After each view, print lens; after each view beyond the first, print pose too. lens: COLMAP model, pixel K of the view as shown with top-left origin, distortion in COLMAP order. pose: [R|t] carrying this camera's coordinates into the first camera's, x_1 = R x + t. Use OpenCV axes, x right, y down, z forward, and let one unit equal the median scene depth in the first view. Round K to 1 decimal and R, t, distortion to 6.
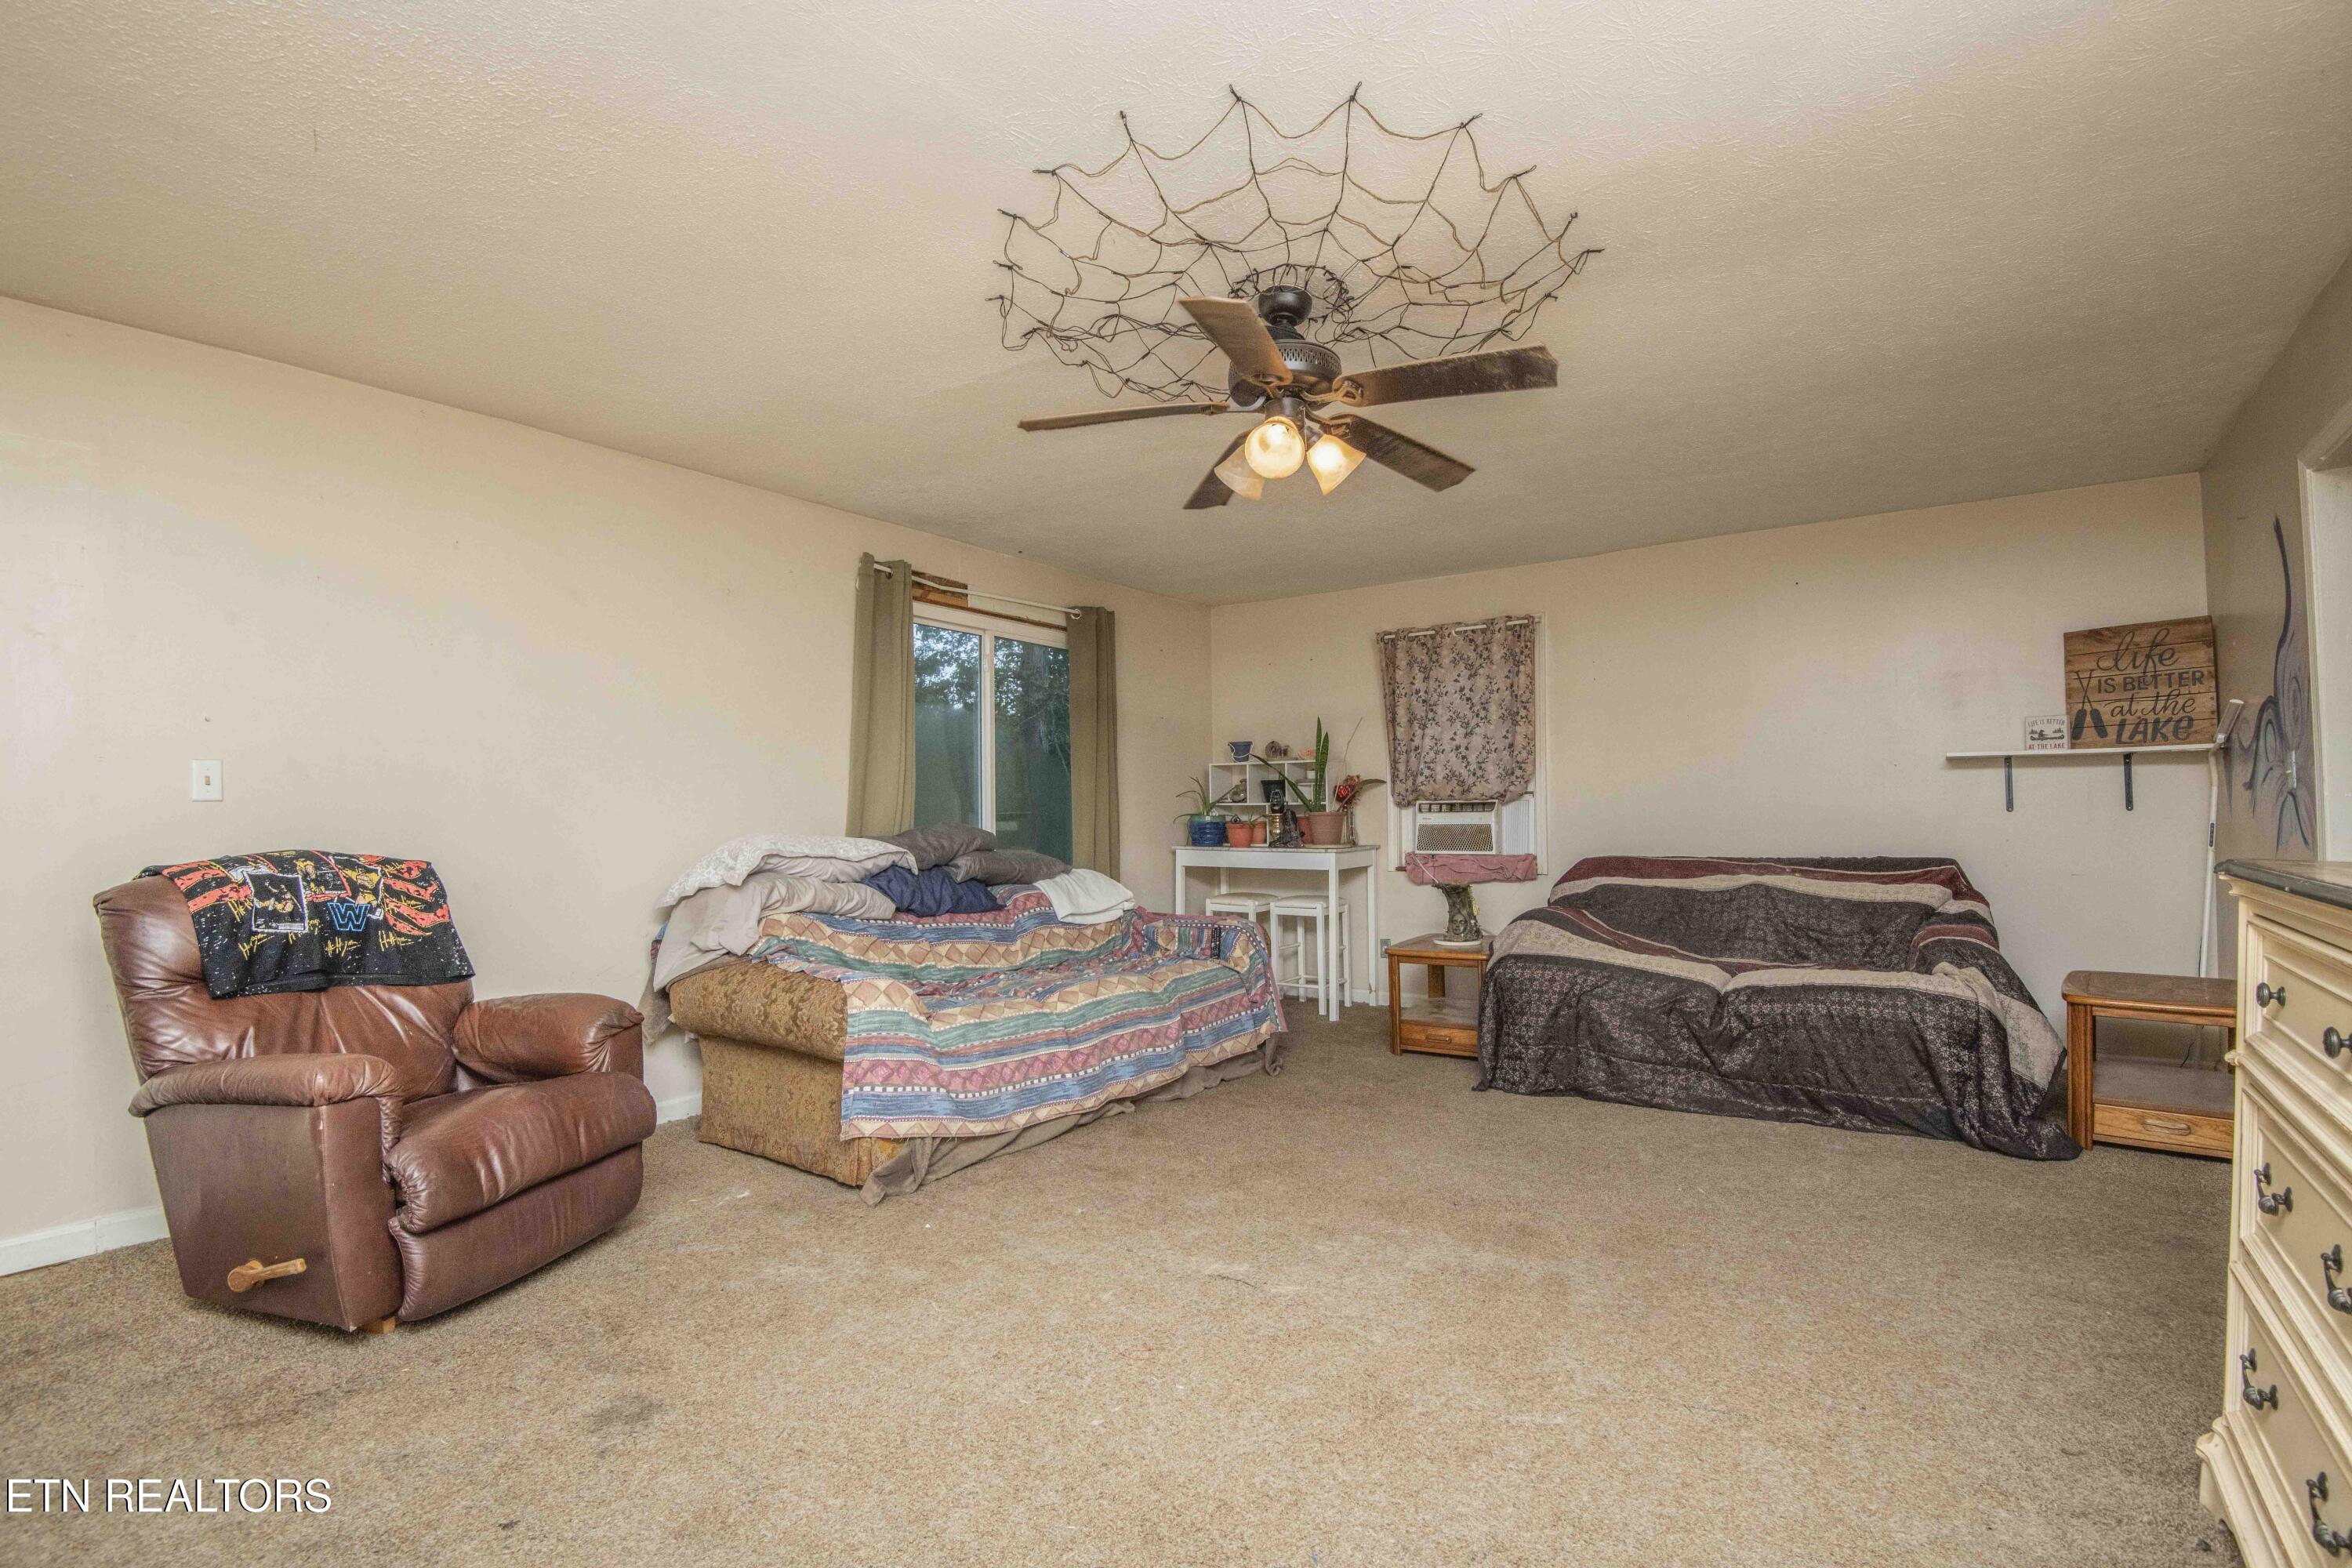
lens RADIAL K [[1071.4, 0, 1155.4], [0, 1071.4, 778.3], [0, 0, 1]] dist [0.000306, -0.033873]
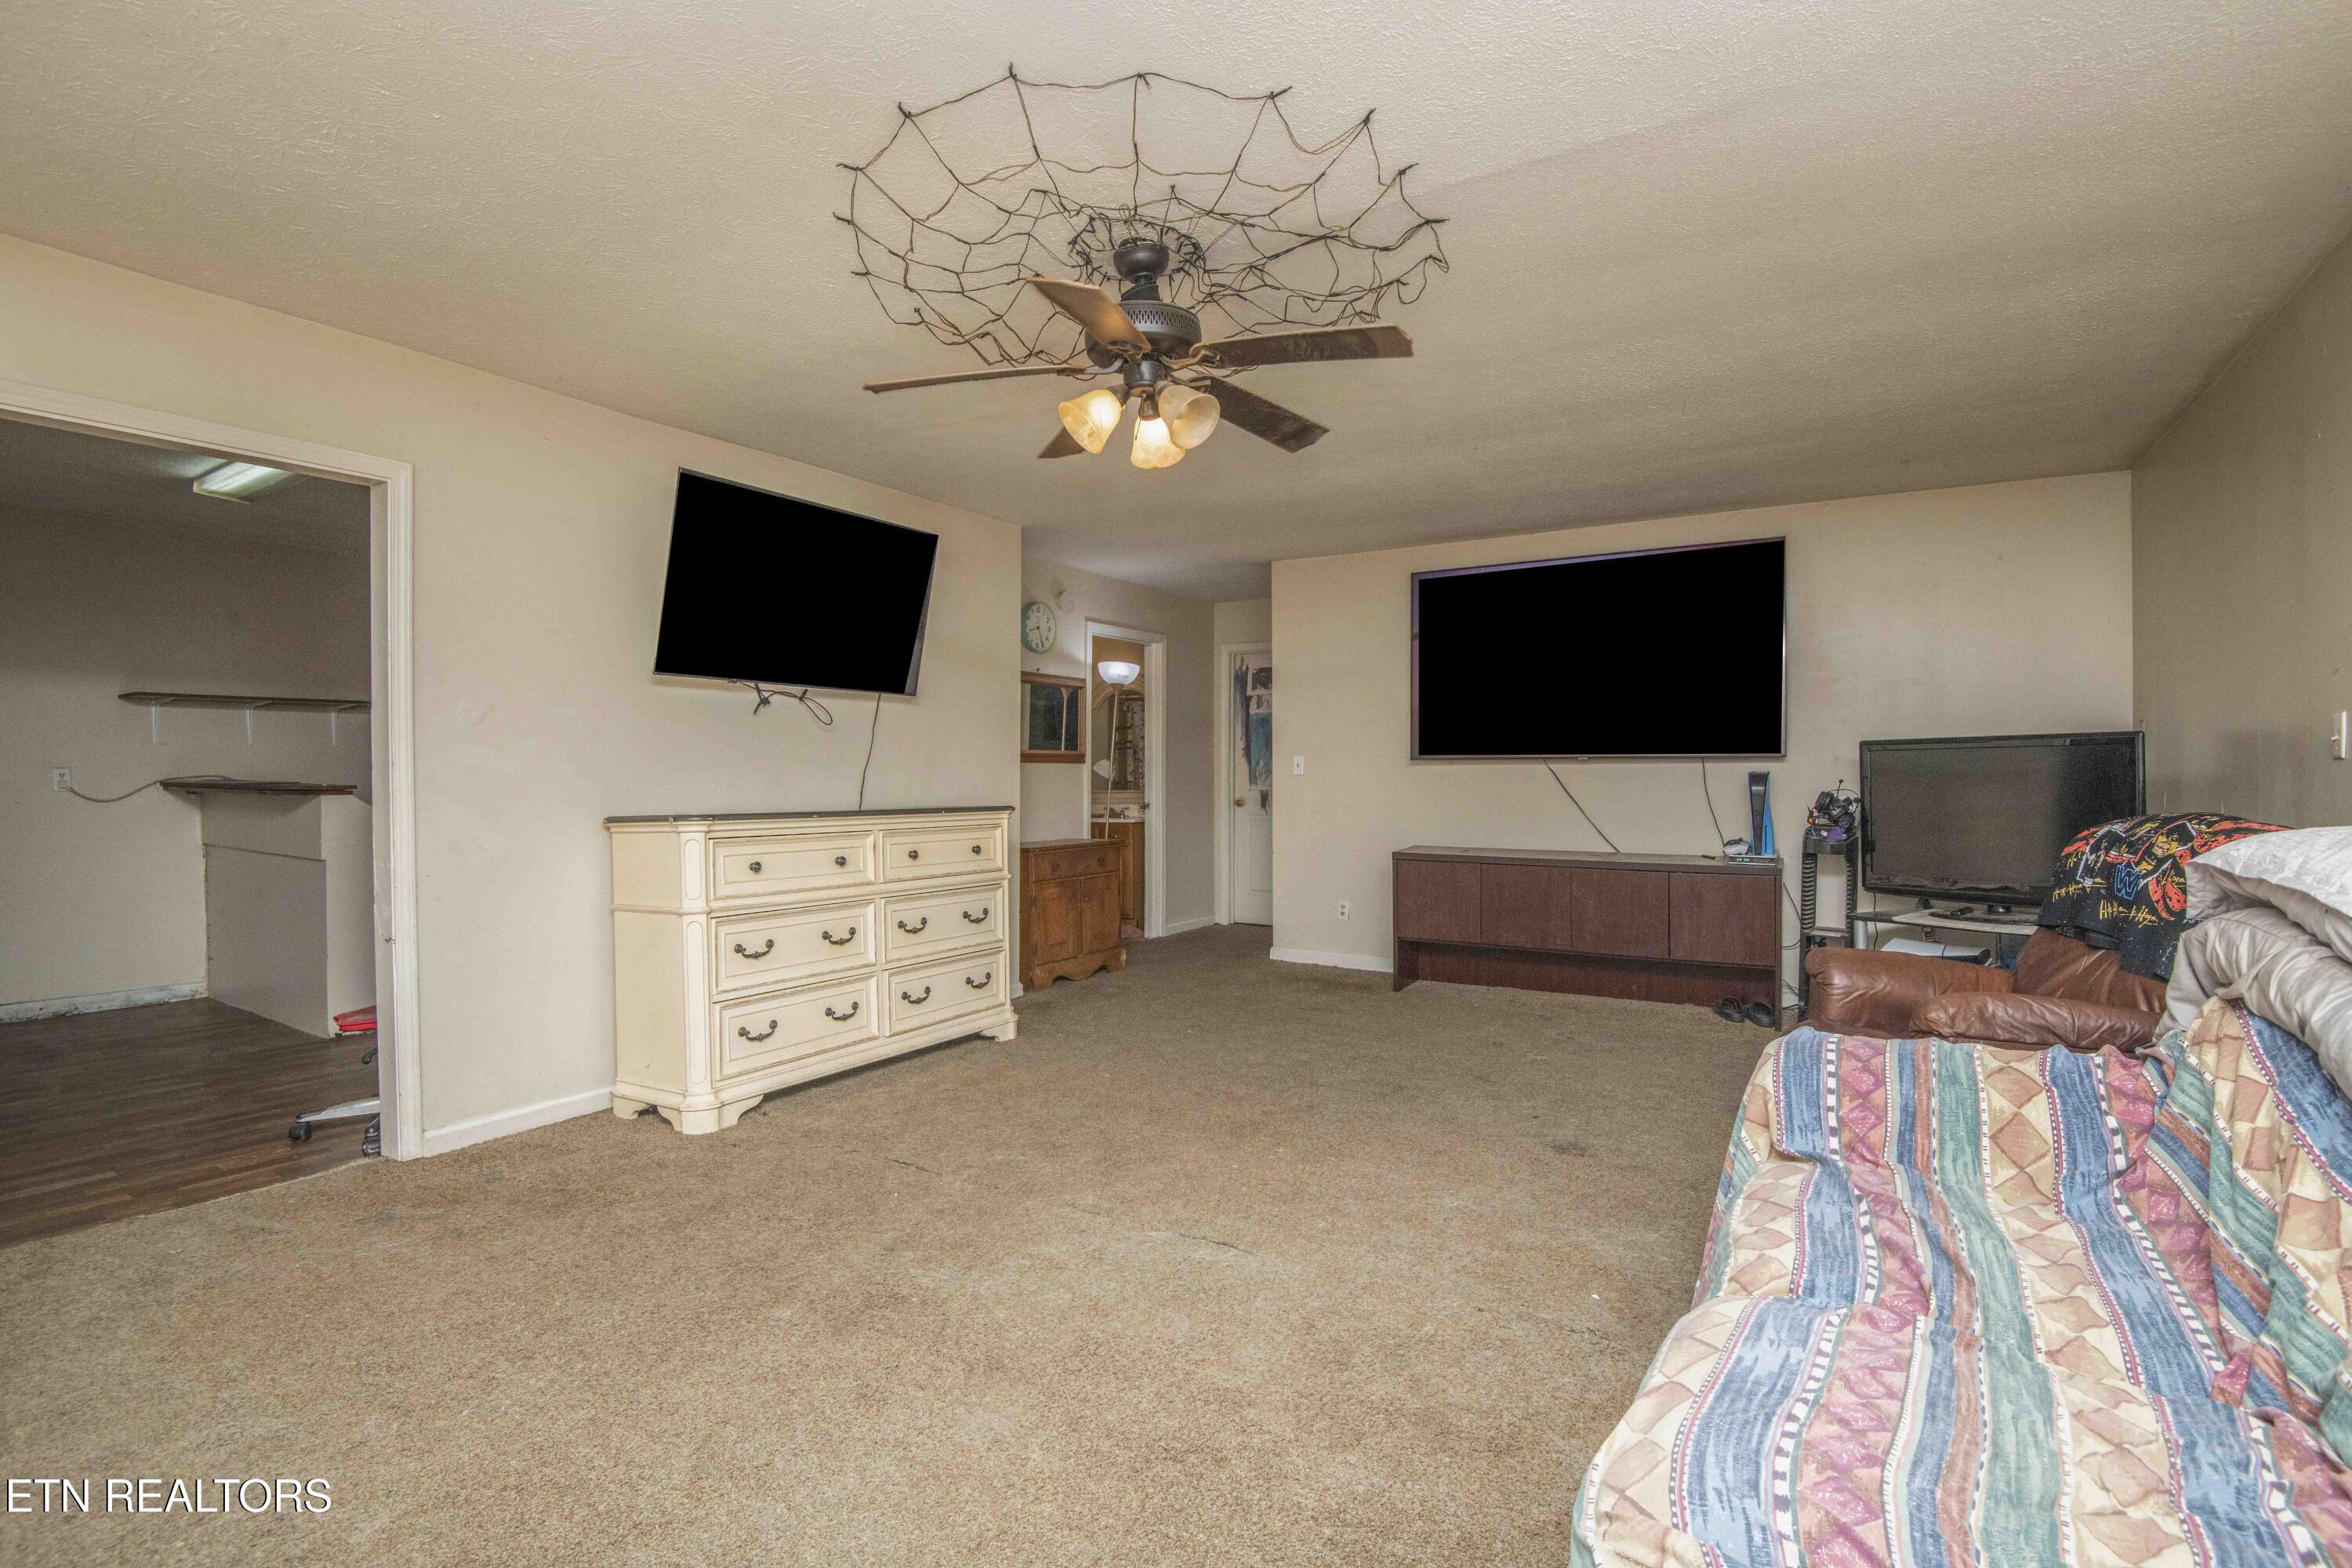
lens RADIAL K [[1090.5, 0, 1185.9], [0, 1090.5, 778.0], [0, 0, 1]] dist [-0.024317, -0.011651]
pose [[-0.996252, 0.013943, -0.085369, 0.101889], [0.016377, 0.999477, -0.027878, 0.031914], [0.084935, -0.029171, -0.995959, 1.194659]]
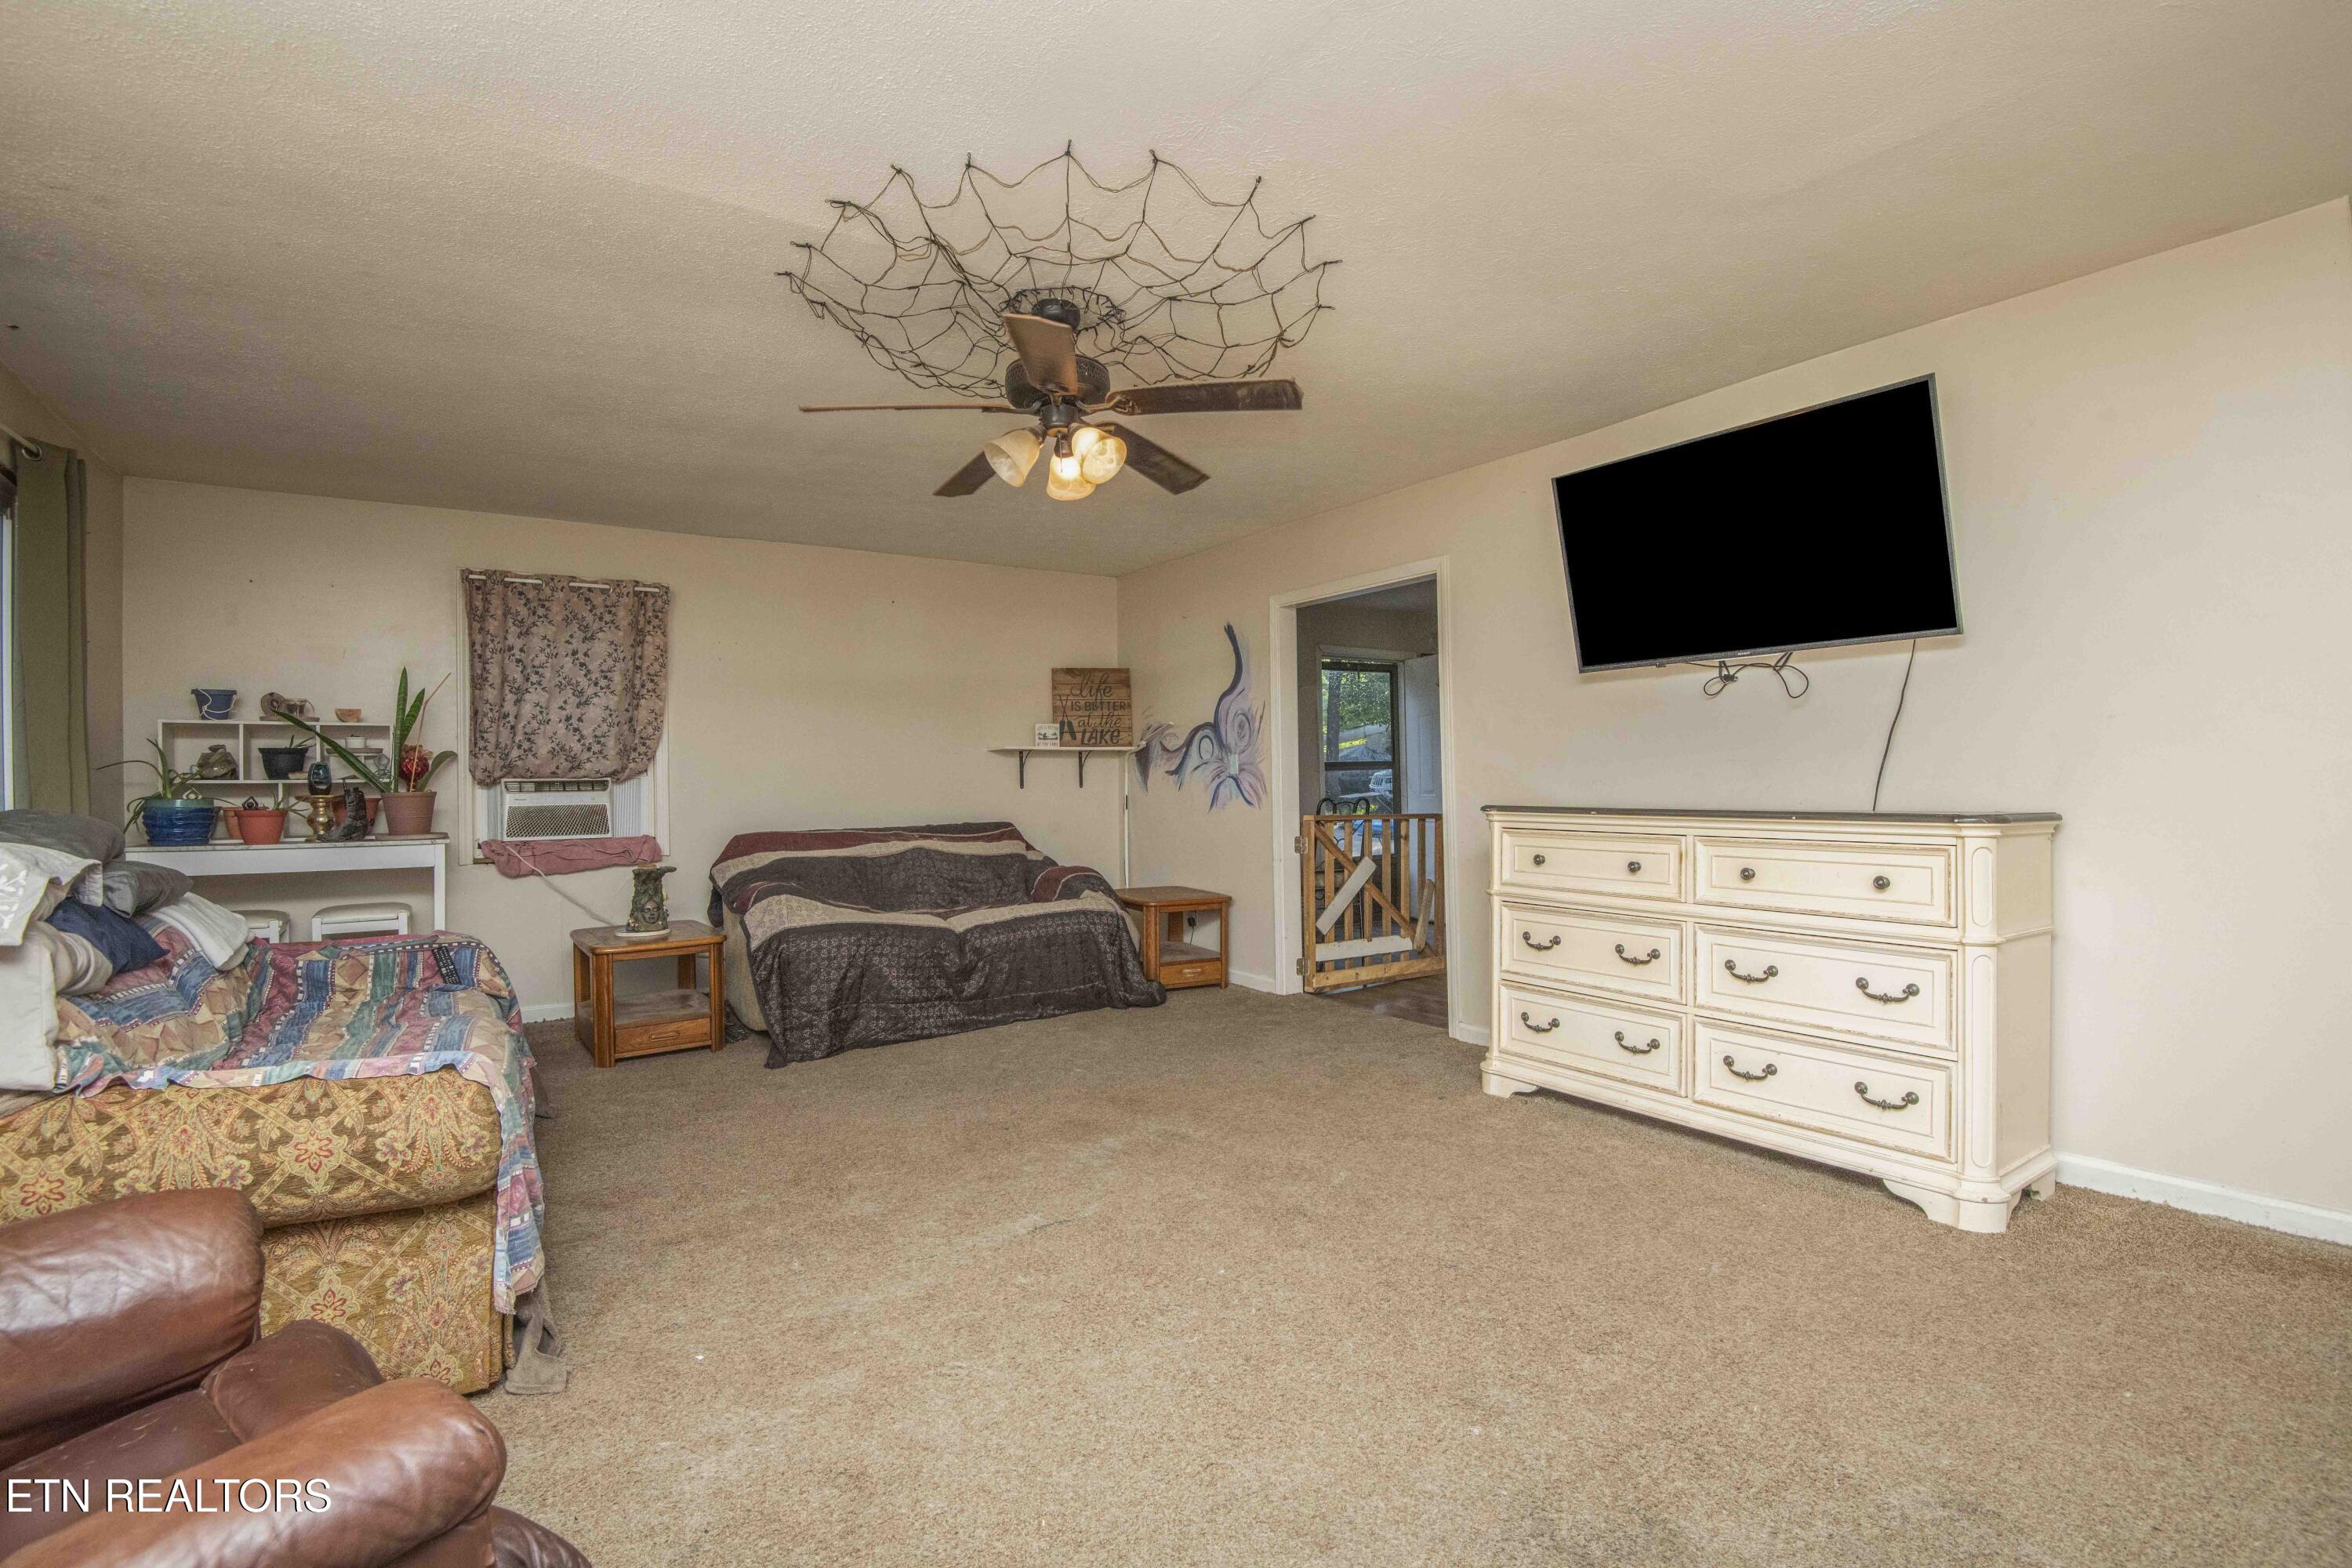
lens RADIAL K [[1090.5, 0, 1185.9], [0, 1090.5, 778.0], [0, 0, 1]] dist [-0.024317, -0.011651]
pose [[0.337873, 0.008726, 0.941151, -0.524173], [-0.020483, 0.999788, -0.001917, 0.015990], [-0.940969, -0.018630, 0.337981, 0.305437]]
